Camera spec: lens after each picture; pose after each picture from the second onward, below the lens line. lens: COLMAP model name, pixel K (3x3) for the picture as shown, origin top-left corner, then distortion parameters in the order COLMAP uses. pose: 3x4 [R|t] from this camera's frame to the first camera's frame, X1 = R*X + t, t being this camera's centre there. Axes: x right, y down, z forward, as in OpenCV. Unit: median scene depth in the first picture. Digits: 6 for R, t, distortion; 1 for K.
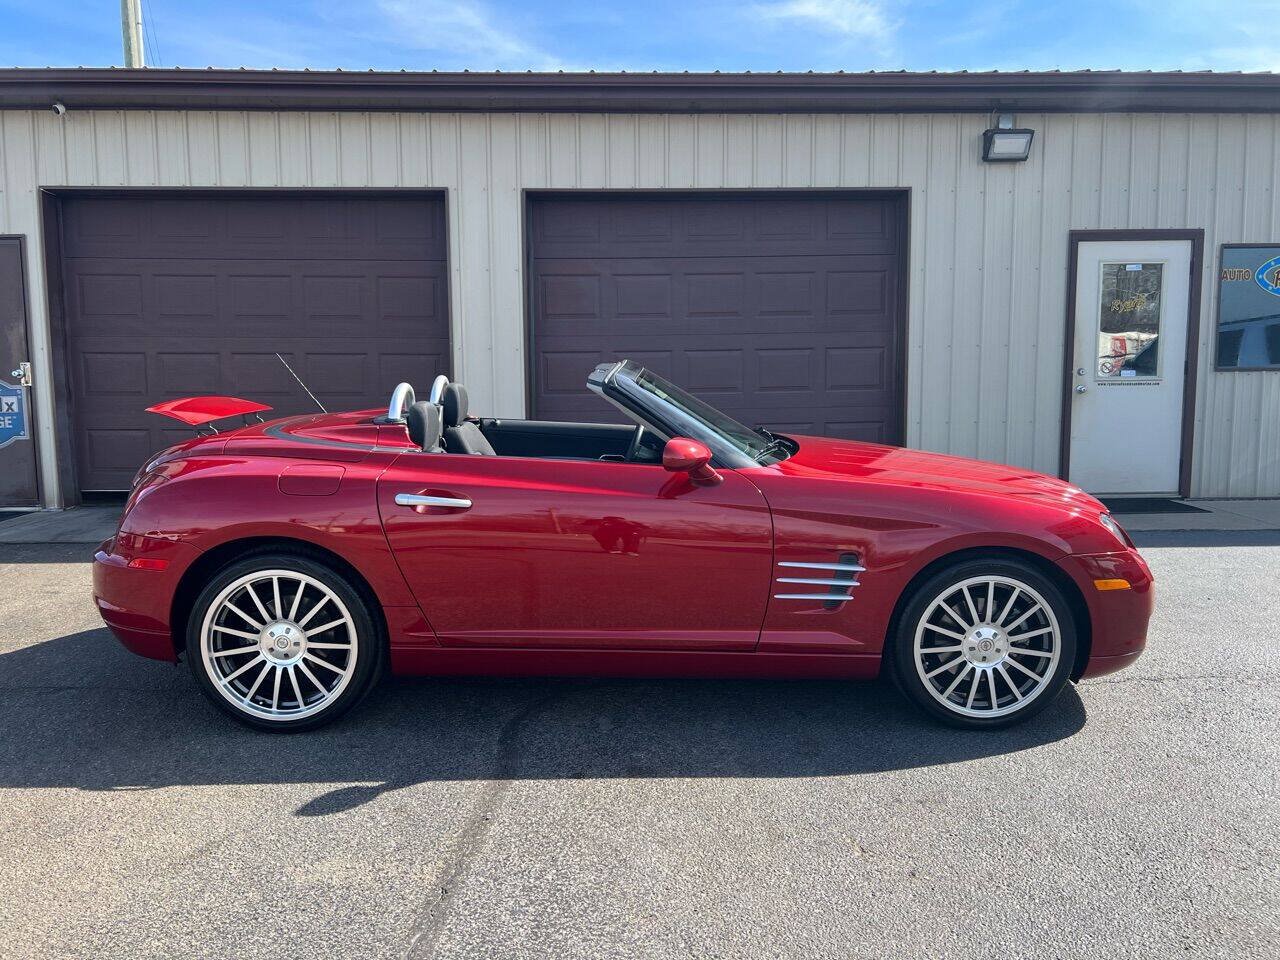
lens RADIAL K [[973.8, 0, 638.9], [0, 973.8, 485.8], [0, 0, 1]] dist [0.039565, -0.042195]
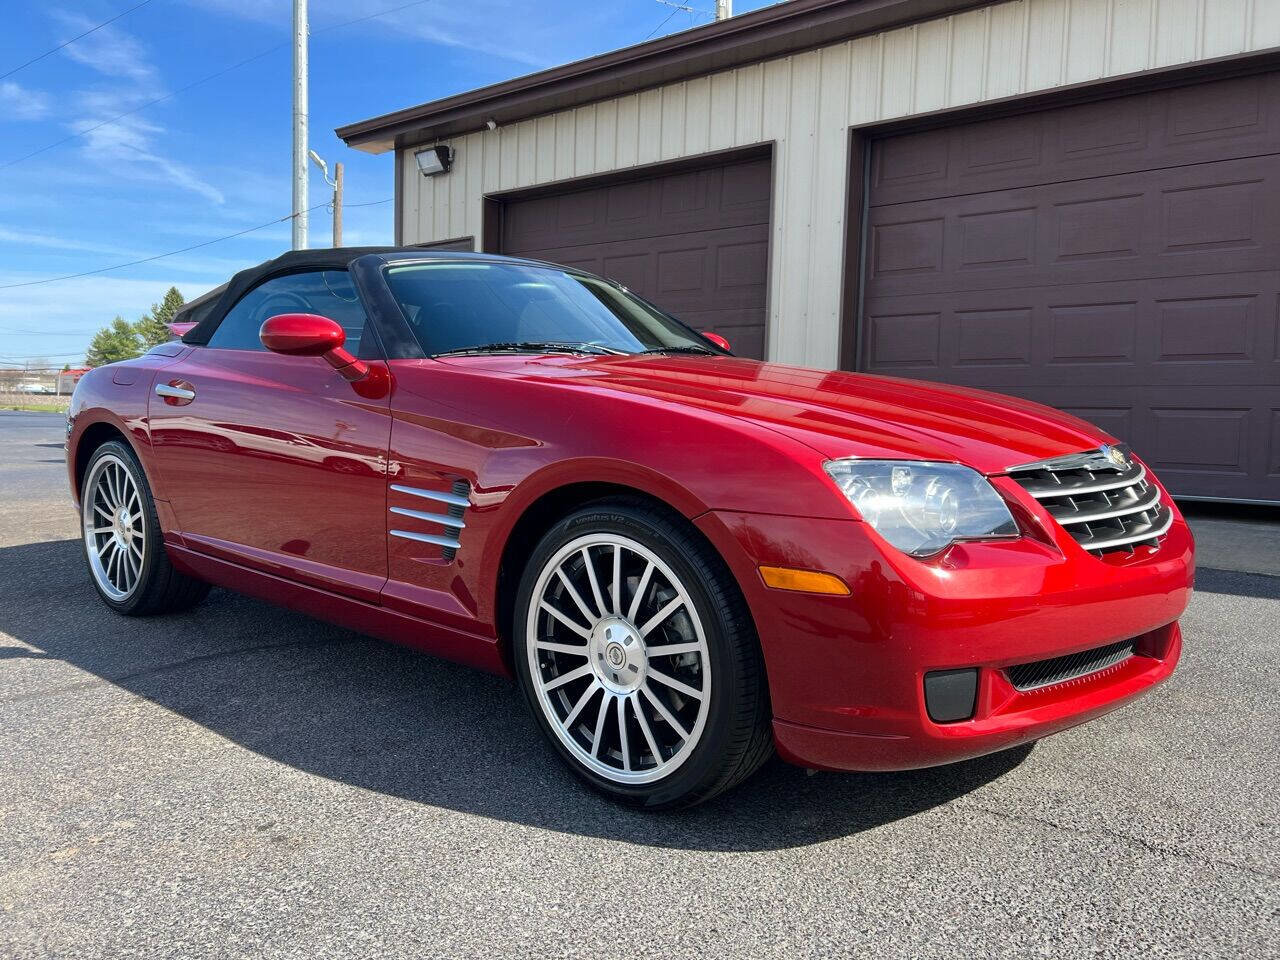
lens RADIAL K [[973.8, 0, 637.2], [0, 973.8, 471.8], [0, 0, 1]] dist [0.039565, -0.042195]
pose [[0.745924, 0.064218, -0.662928, 0.574332], [-0.095840, 0.995331, -0.011421, 0.045712], [0.659099, 0.072055, 0.748596, 0.434287]]
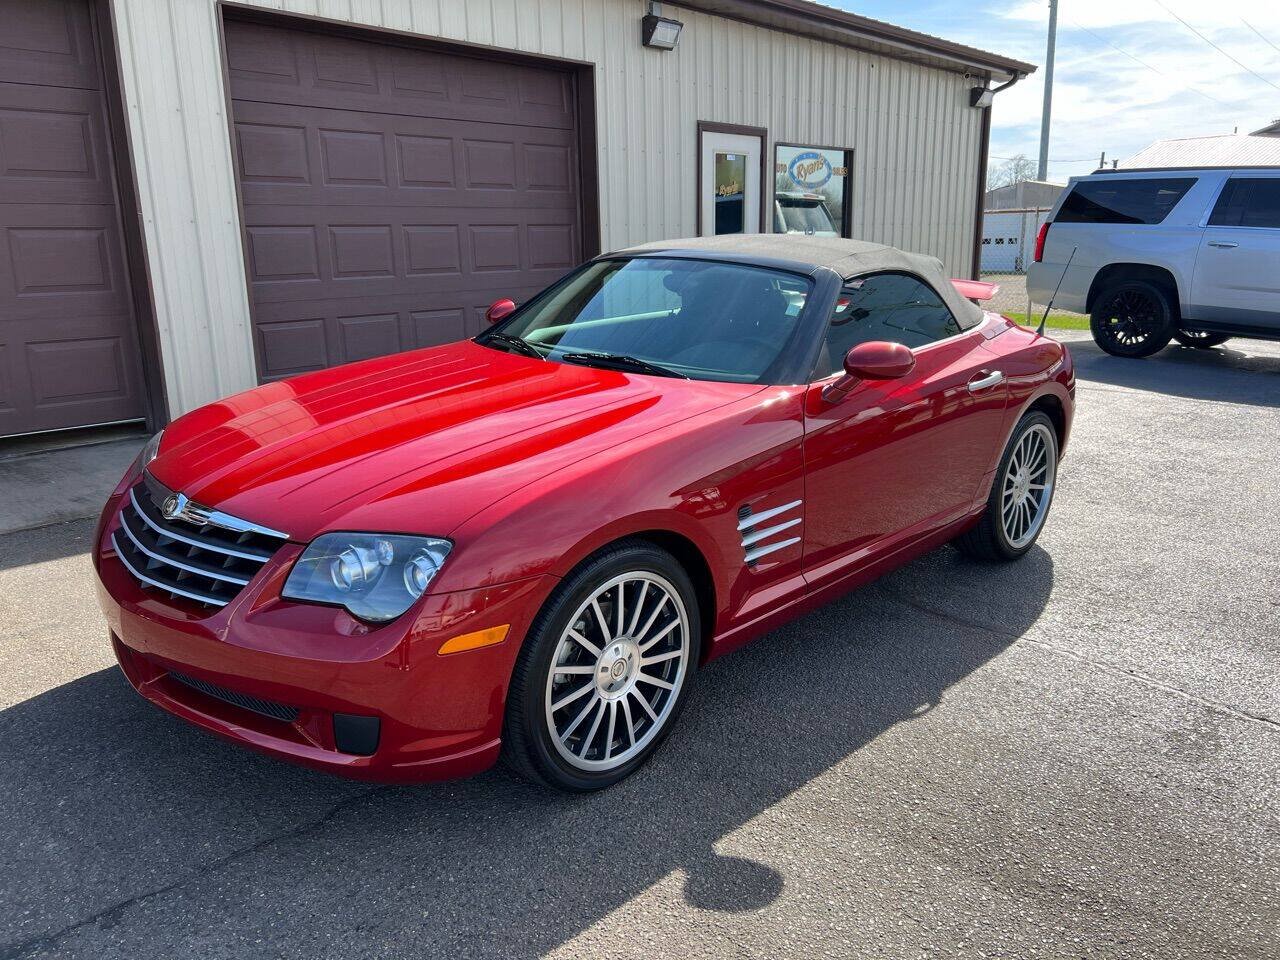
lens RADIAL K [[973.8, 0, 636.6], [0, 973.8, 487.4], [0, 0, 1]] dist [0.039565, -0.042195]
pose [[0.702652, -0.177717, 0.688982, -0.818486], [0.084443, 0.982291, 0.167255, -0.066859], [-0.706505, -0.059343, 0.705215, 0.391987]]
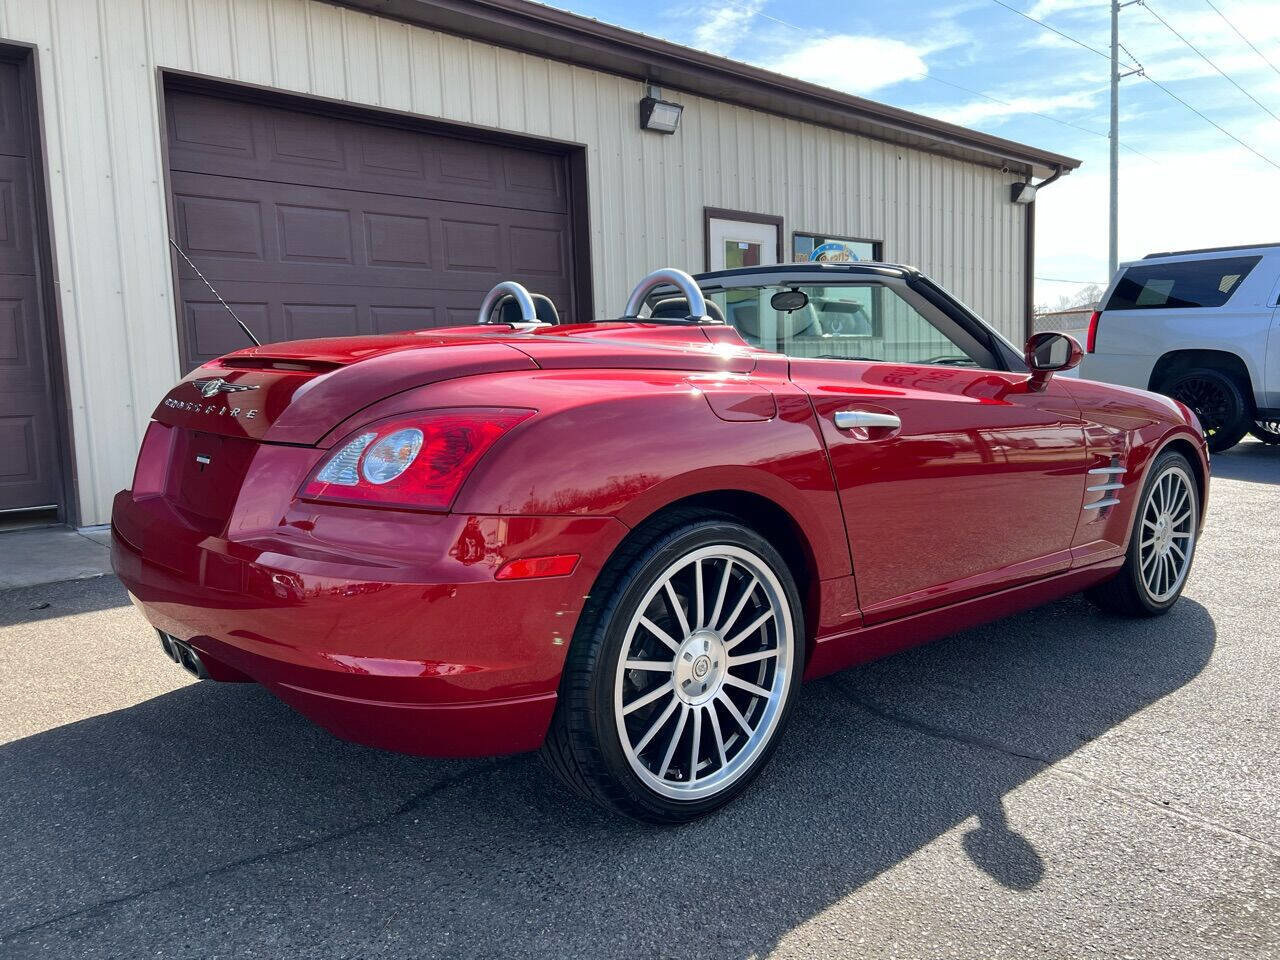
lens RADIAL K [[973.8, 0, 643.7], [0, 973.8, 481.8], [0, 0, 1]] dist [0.039565, -0.042195]
pose [[0.751395, -0.085199, 0.654329, -0.595690], [0.094487, 0.995303, 0.021093, 0.022100], [-0.653053, 0.045976, 0.755916, 0.426250]]
